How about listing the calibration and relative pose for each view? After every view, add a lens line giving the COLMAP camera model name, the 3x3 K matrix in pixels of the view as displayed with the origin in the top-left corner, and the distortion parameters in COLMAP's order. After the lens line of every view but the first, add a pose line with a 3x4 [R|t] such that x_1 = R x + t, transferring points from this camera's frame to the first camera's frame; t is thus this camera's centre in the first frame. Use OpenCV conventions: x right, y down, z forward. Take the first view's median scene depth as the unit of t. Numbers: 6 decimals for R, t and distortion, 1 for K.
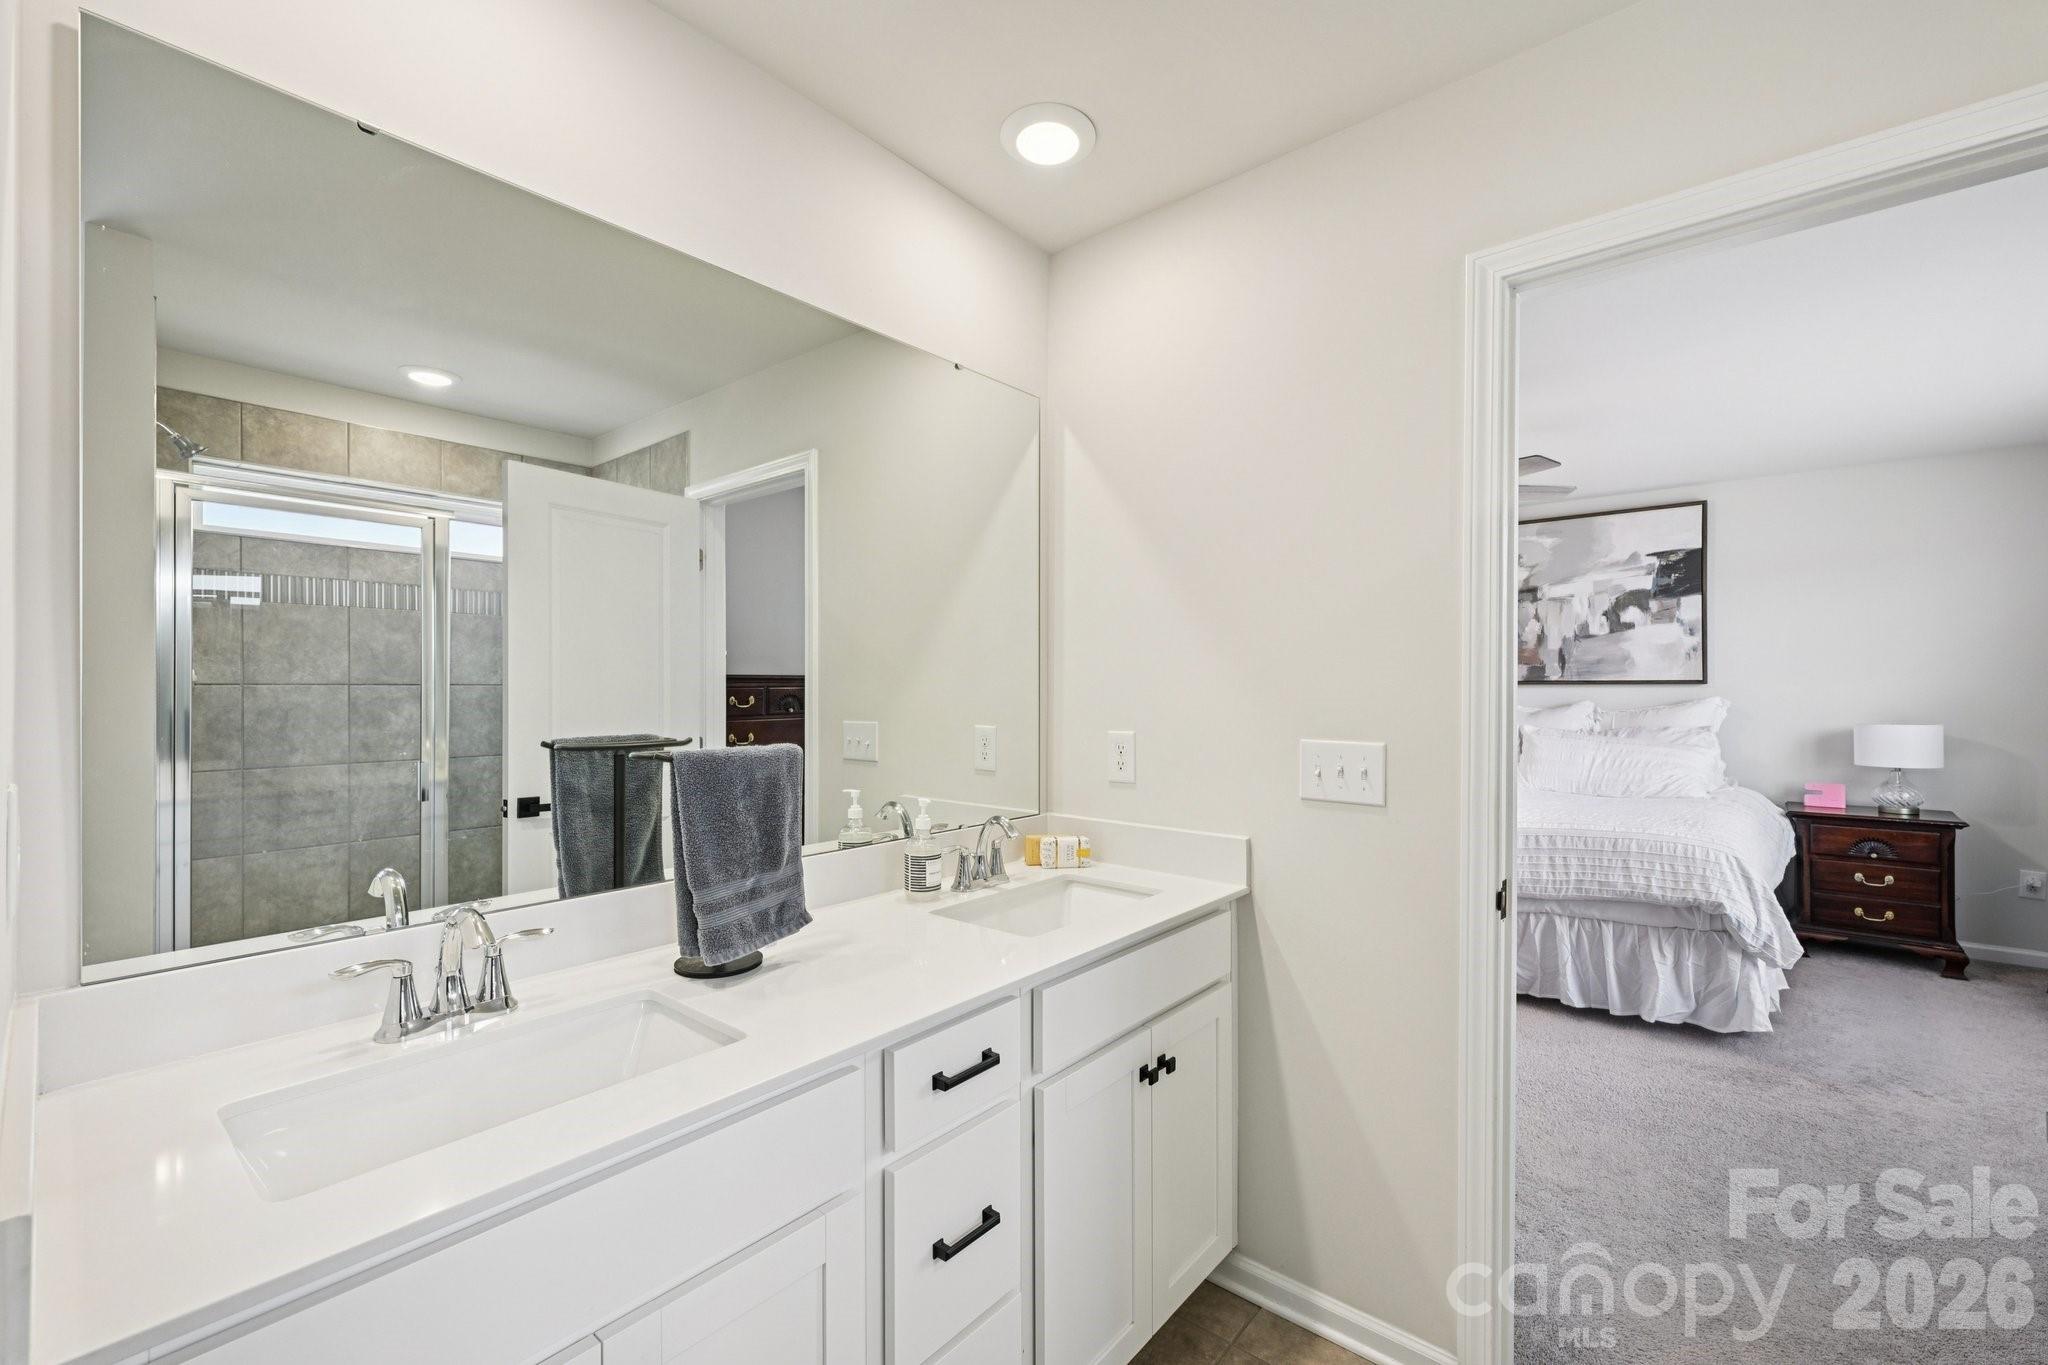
lens RADIAL K [[835.4, 0, 1030.6], [0, 835.4, 689.7], [0, 0, 1]] dist [-0.001427, 0.000007]
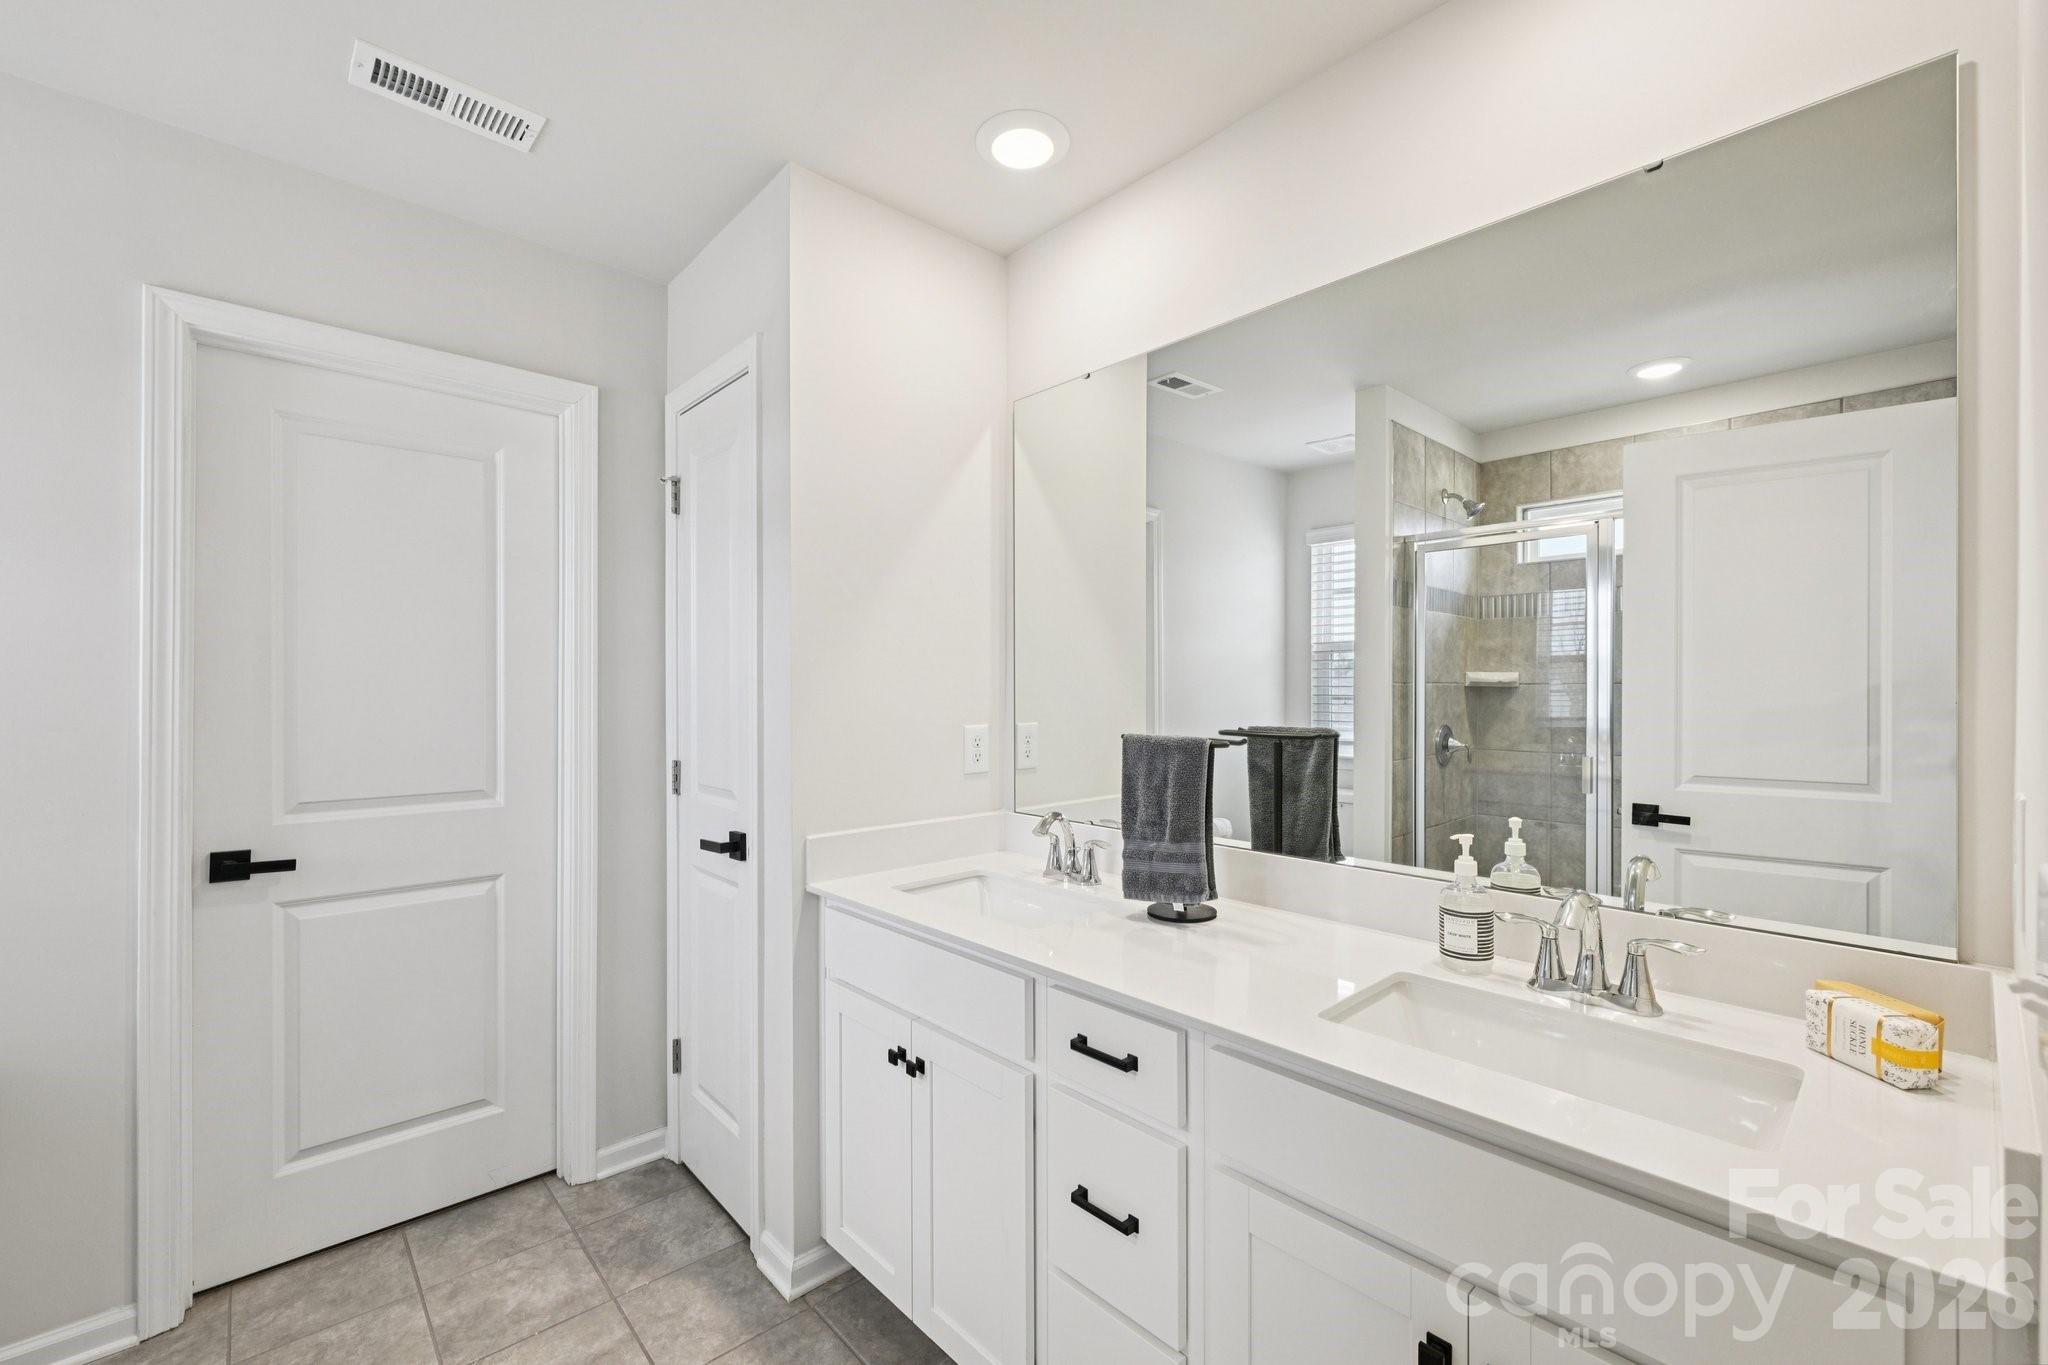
lens RADIAL K [[835.4, 0, 1030.6], [0, 835.4, 689.7], [0, 0, 1]] dist [-0.001427, 0.000007]
pose [[-0.105627, 0.002191, -0.994403, 0.760795], [0.004596, 0.999988, 0.001715, -0.001367], [0.994395, -0.004389, -0.105635, 0.800644]]
